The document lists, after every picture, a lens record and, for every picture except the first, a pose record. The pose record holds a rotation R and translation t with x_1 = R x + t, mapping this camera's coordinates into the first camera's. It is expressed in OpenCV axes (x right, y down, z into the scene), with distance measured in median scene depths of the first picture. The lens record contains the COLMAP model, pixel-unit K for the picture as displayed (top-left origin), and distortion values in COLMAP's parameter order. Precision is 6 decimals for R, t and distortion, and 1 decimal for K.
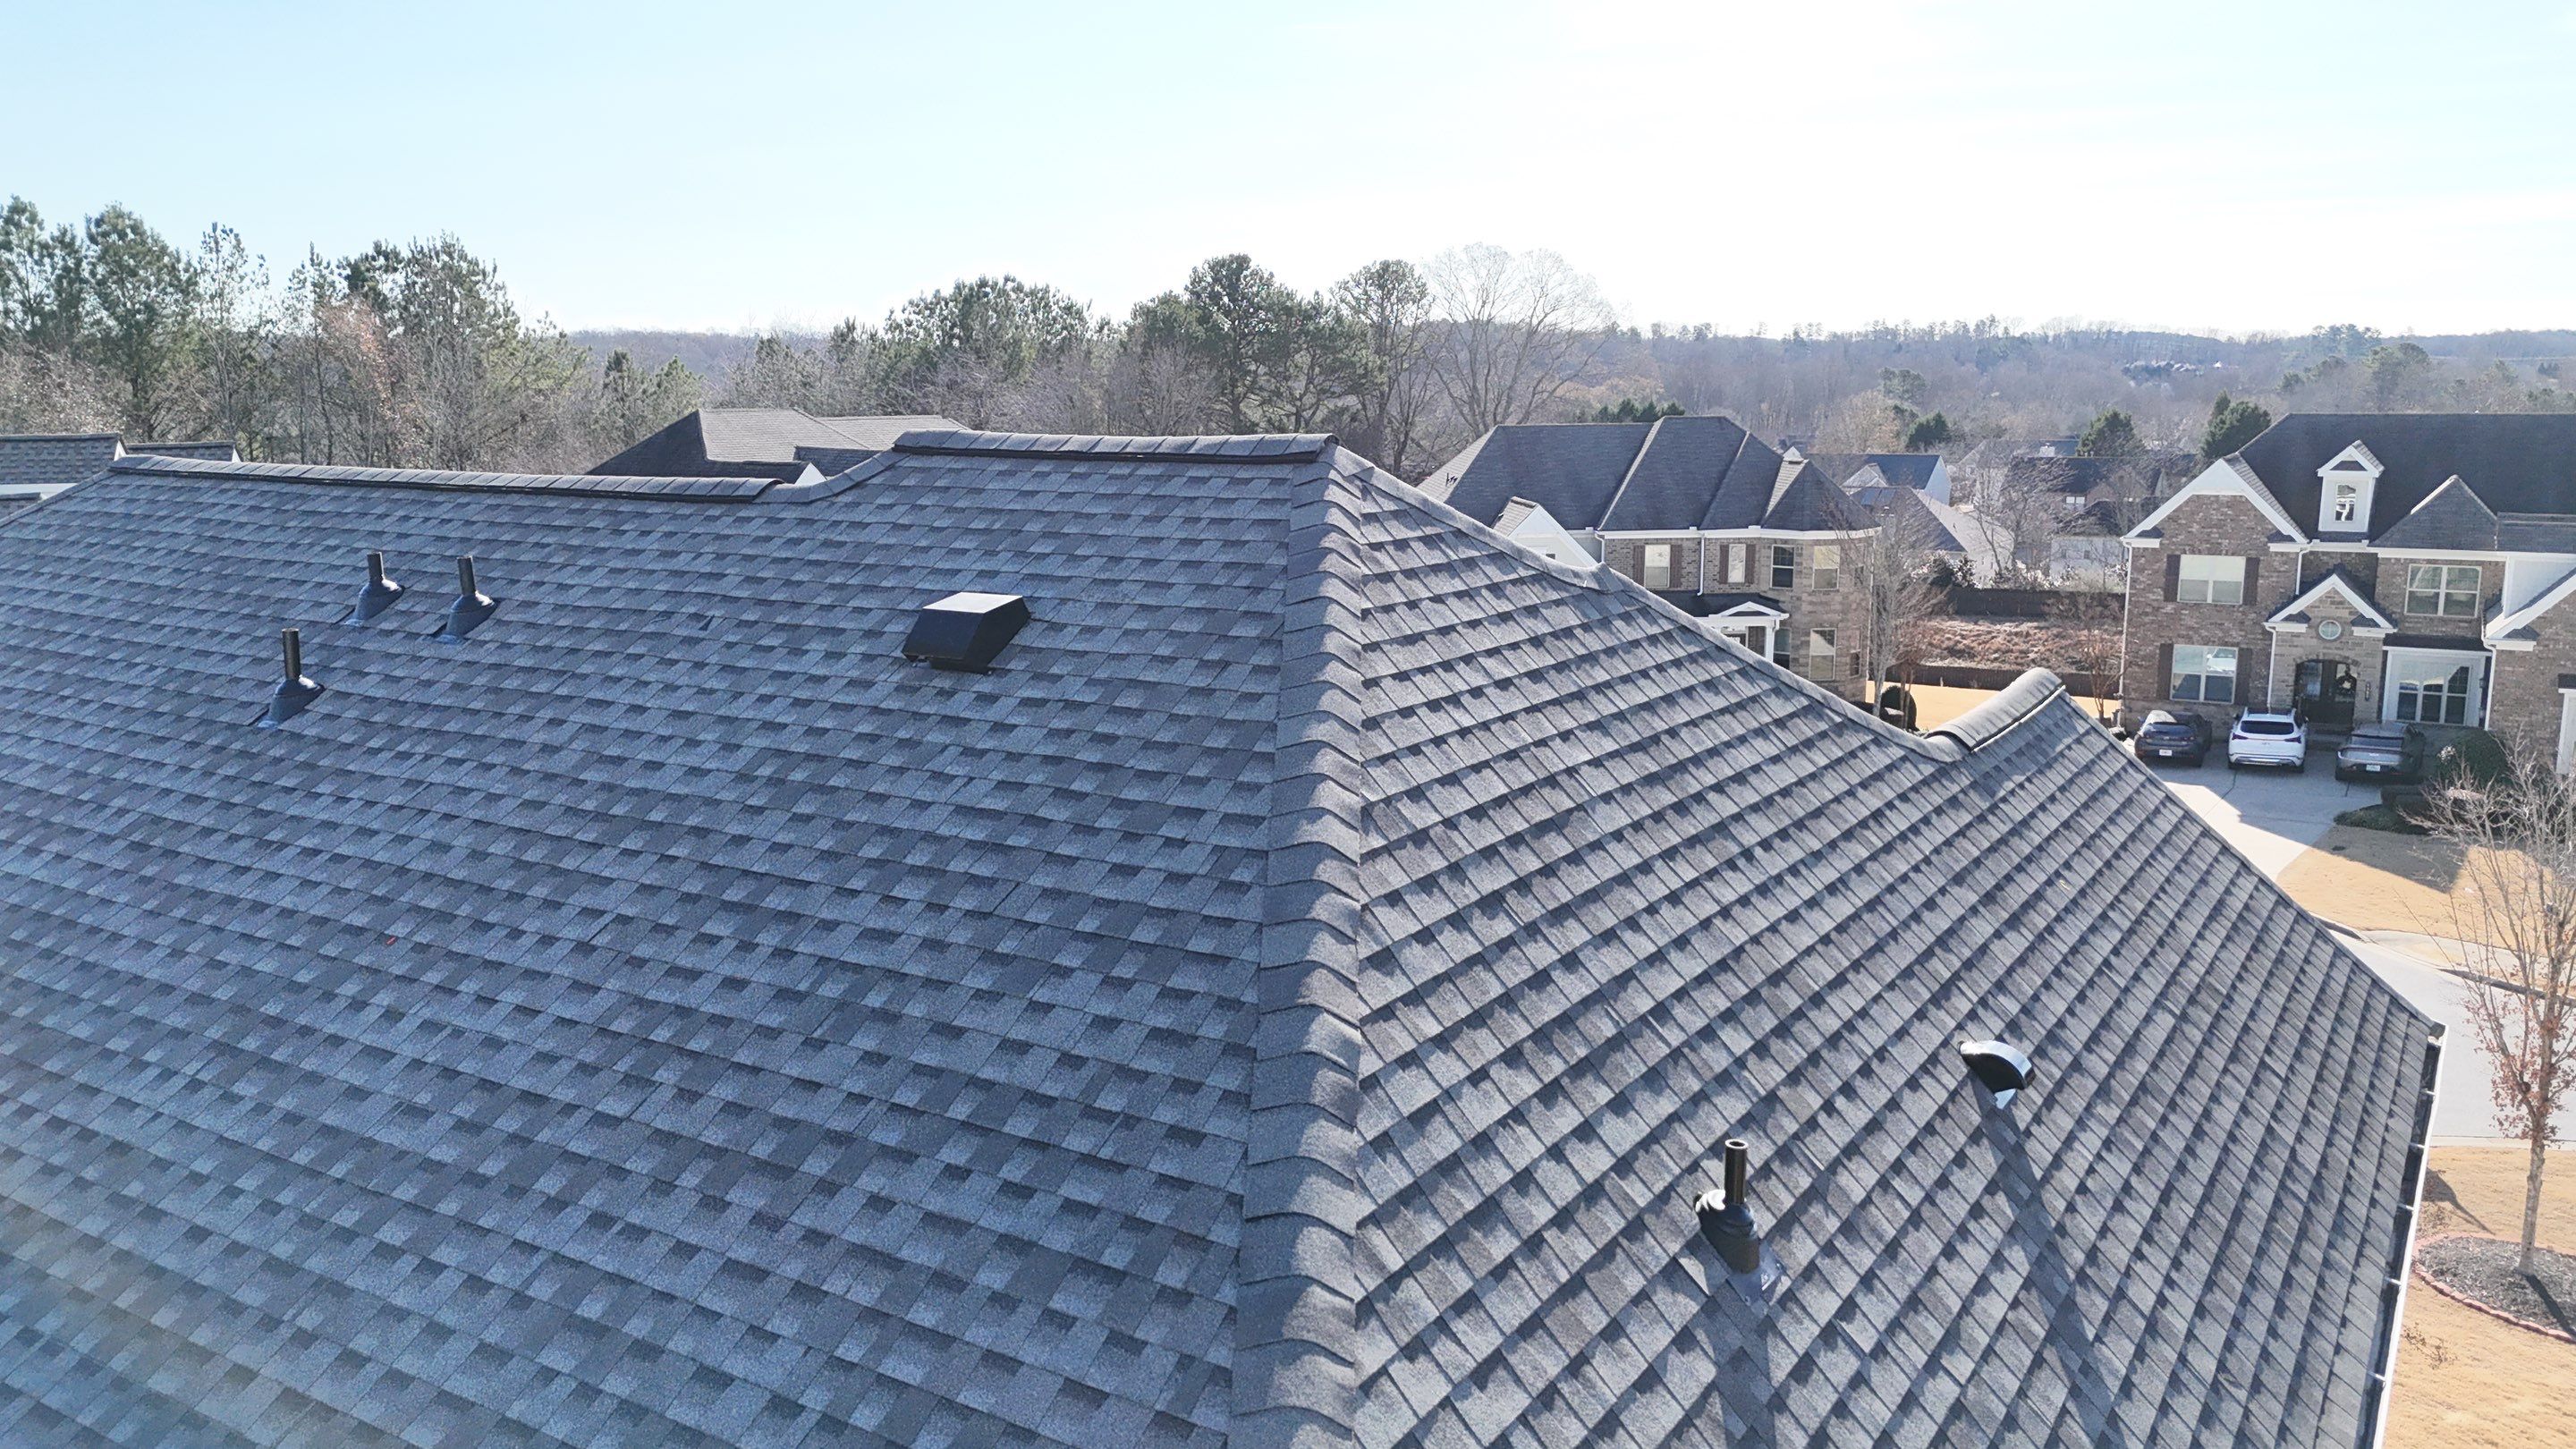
lens RADIAL K [[1881.7, 0, 1308.3], [0, 1881.7, 733.7], [0, 0, 1]] dist [0.088138, -0.091058]
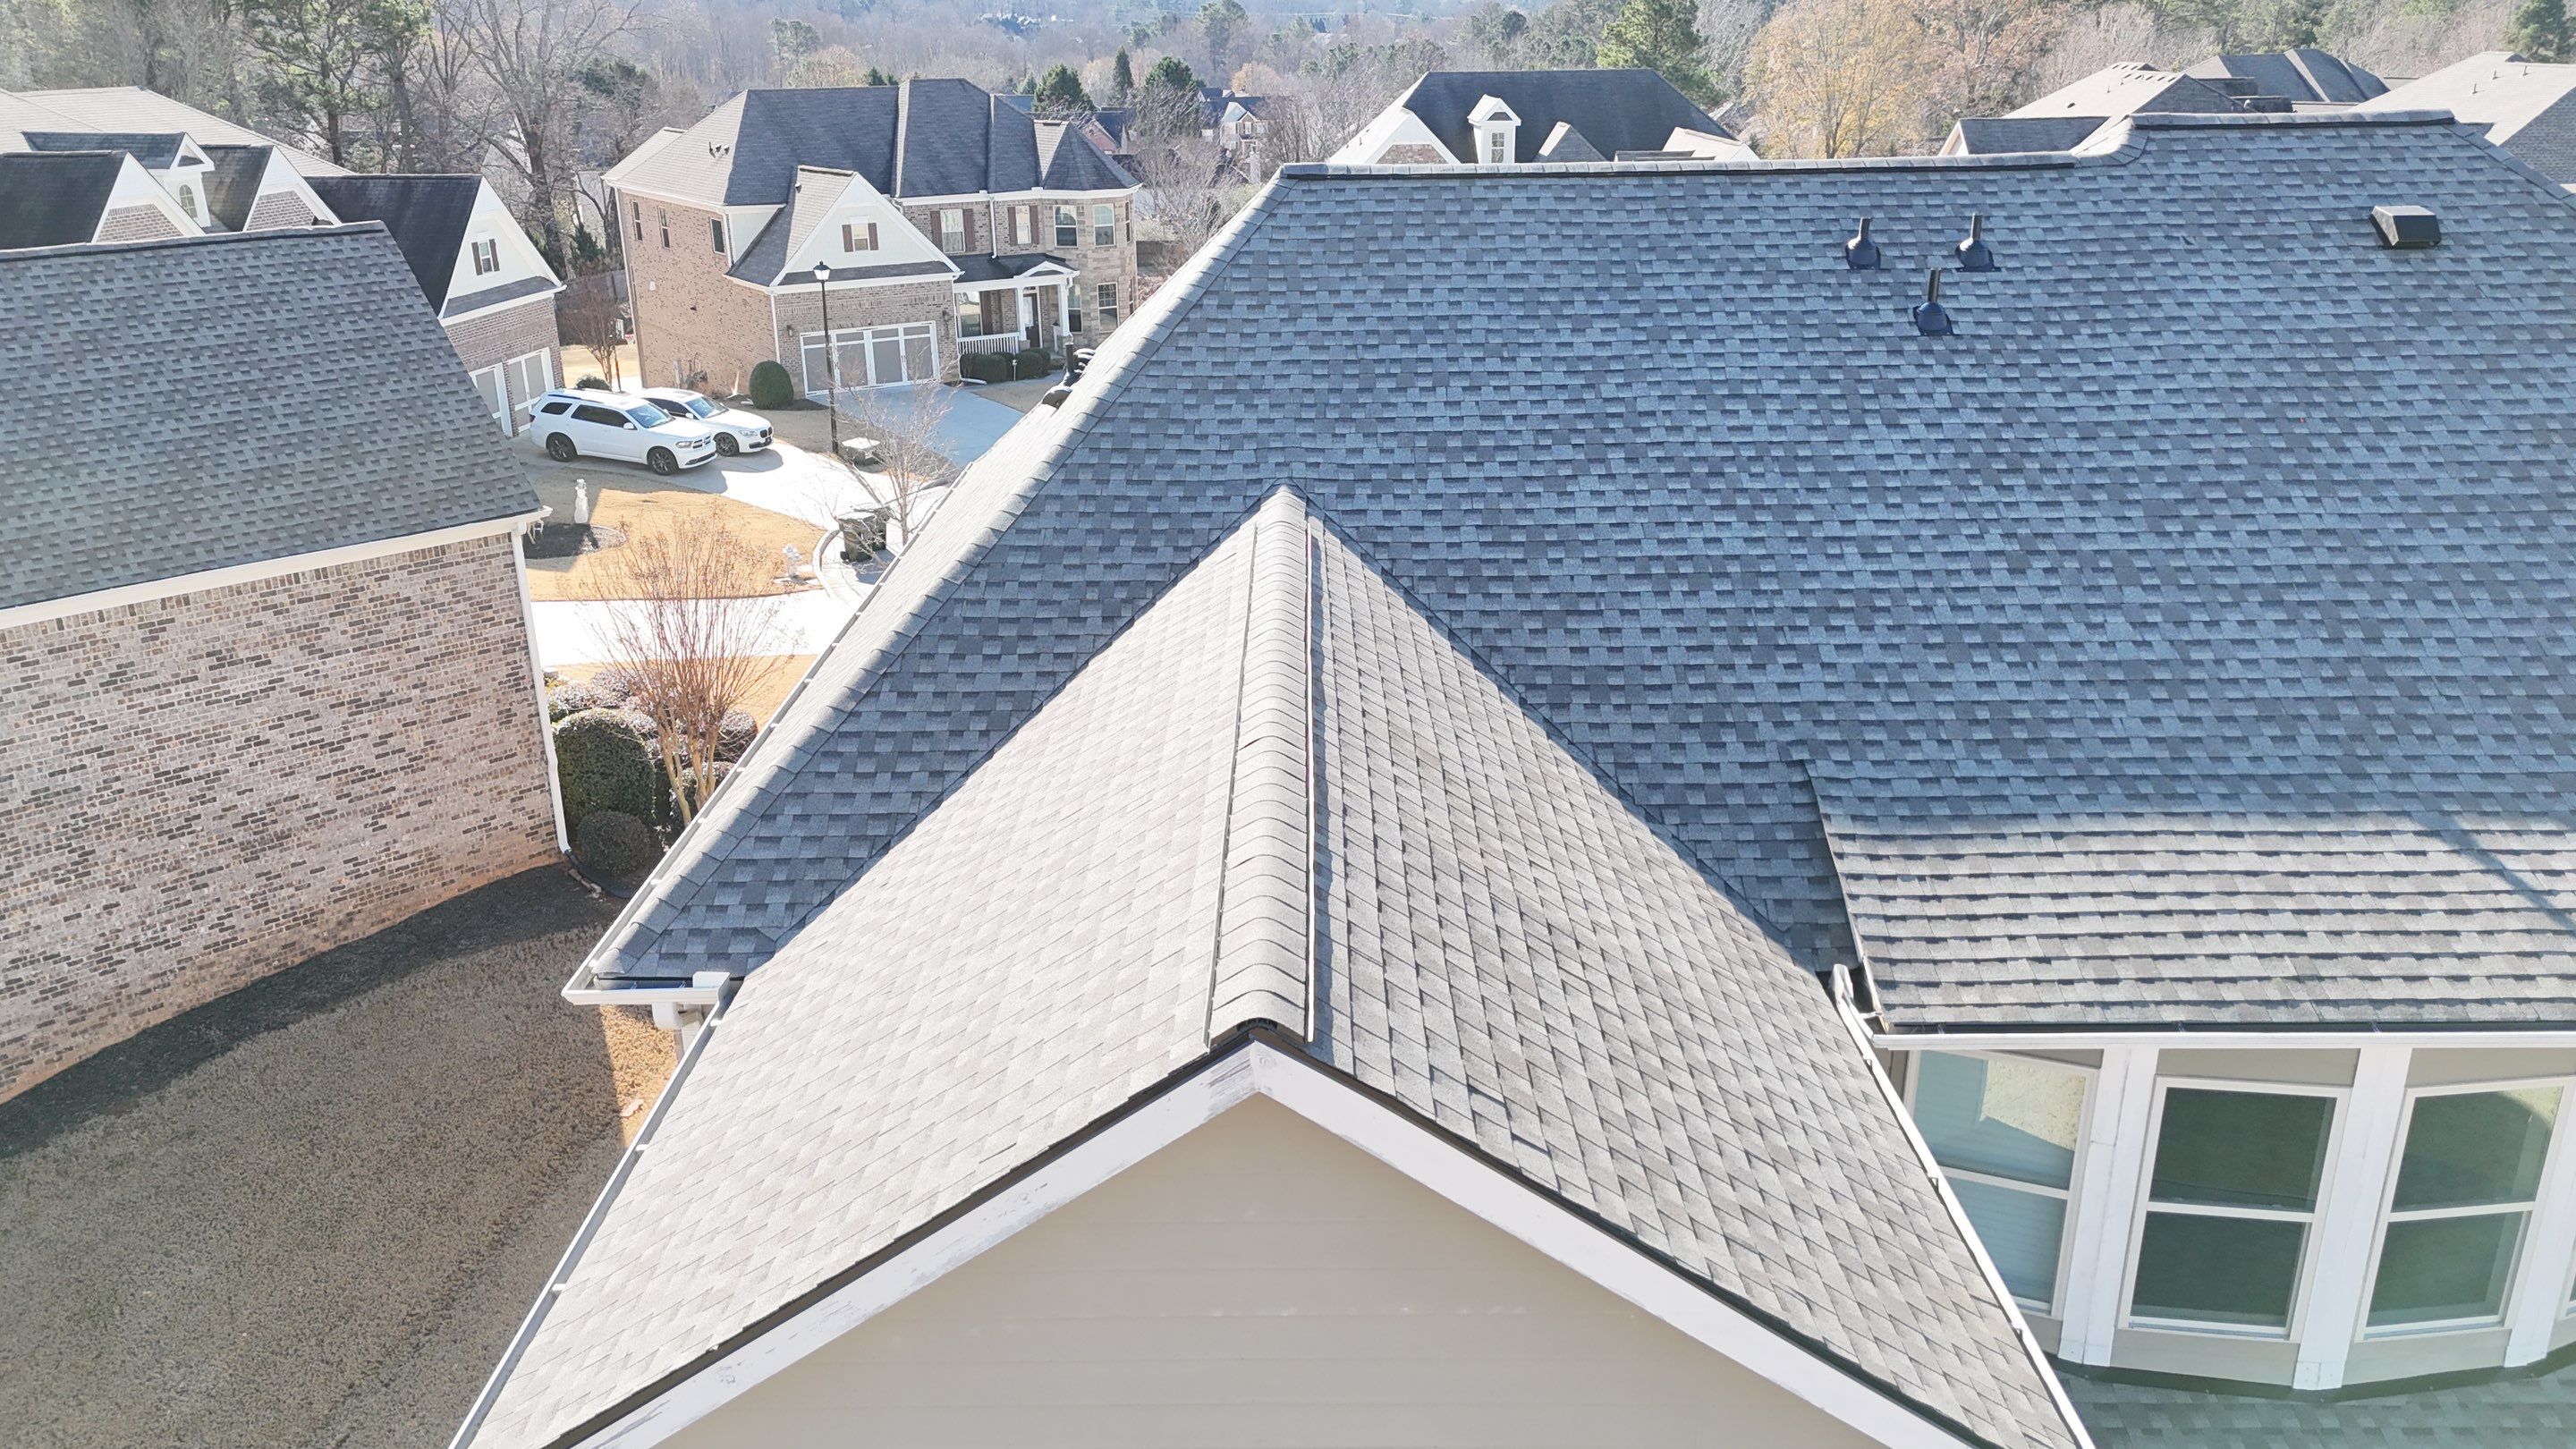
lens RADIAL K [[1881.7, 0, 1285.9], [0, 1881.7, 729.3], [0, 0, 1]] dist [0.088138, -0.091058]
pose [[0.845210, -0.189384, 0.499753, -1.682075], [0.103458, 0.975399, 0.194660, -0.043080], [-0.524324, -0.112825, 0.844011, -0.038494]]
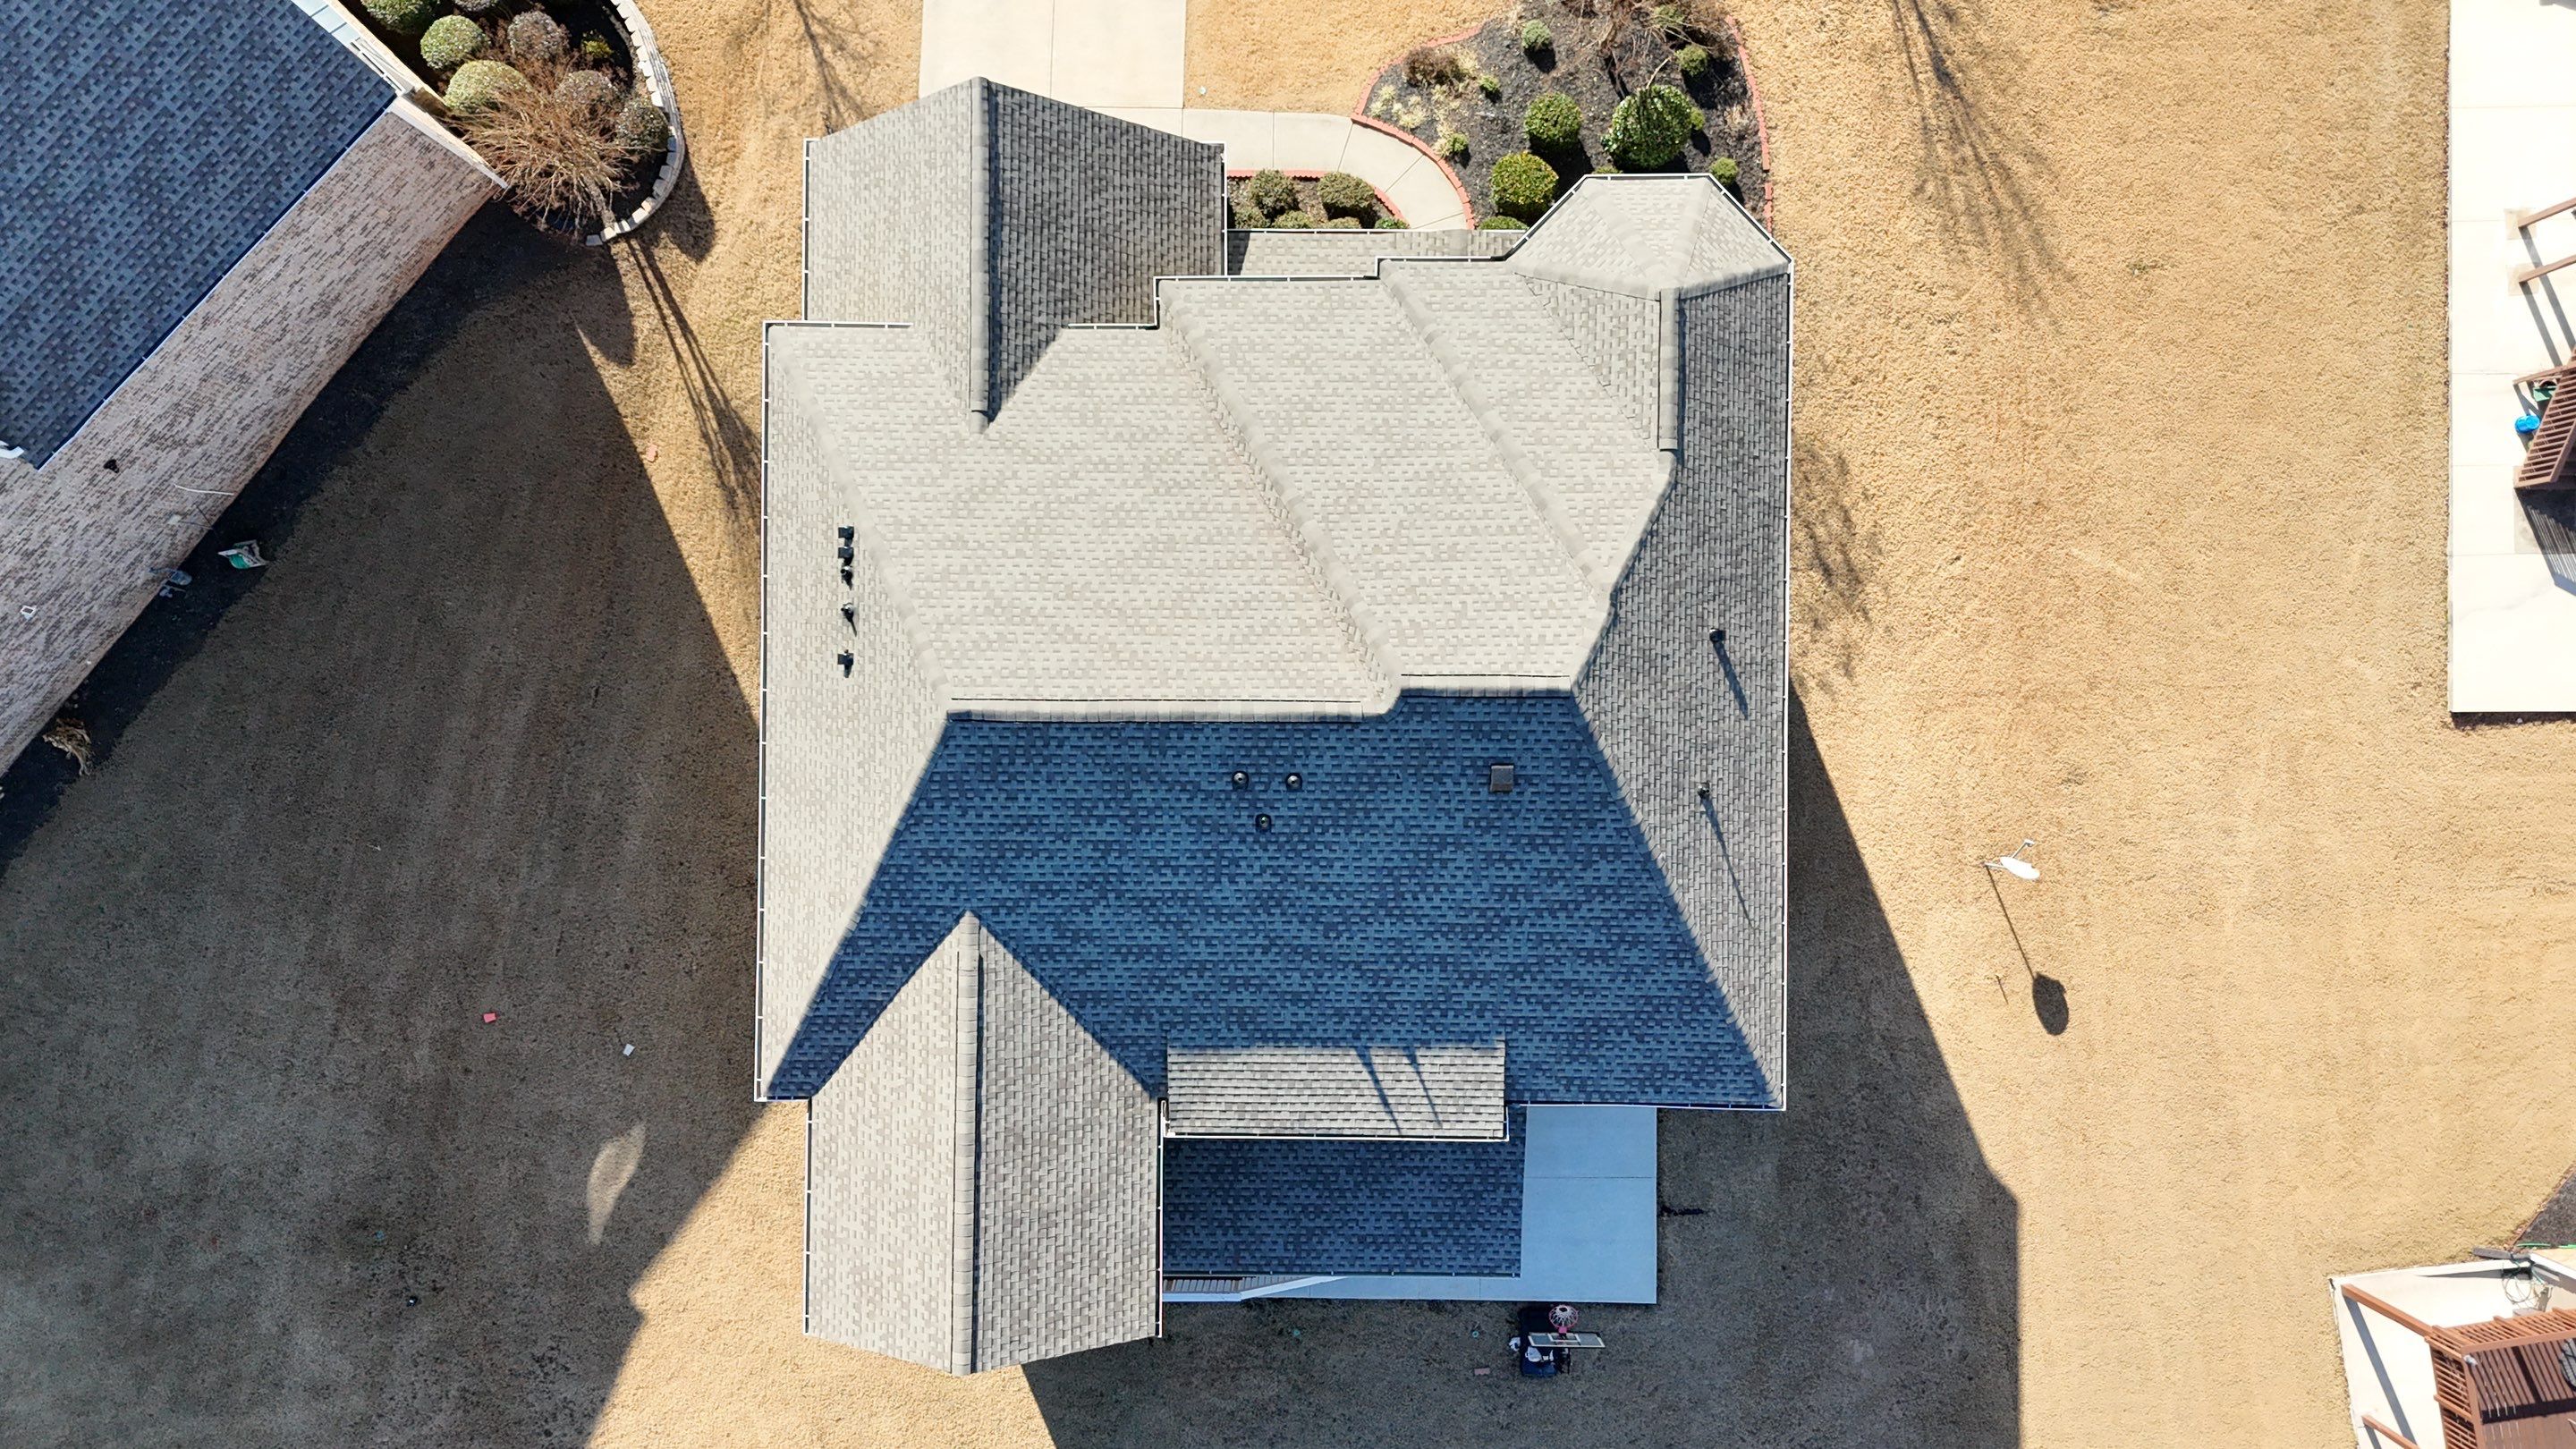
lens RADIAL K [[1881.7, 0, 1291.5], [0, 1881.7, 717.8], [0, 0, 1]] dist [0.088138, -0.091058]
pose [[0.846484, -0.532406, 0.002997, -0.383190], [0.101196, 0.166415, 0.980849, -2.999181], [-0.522709, -0.829970, 0.194745, 0.474934]]
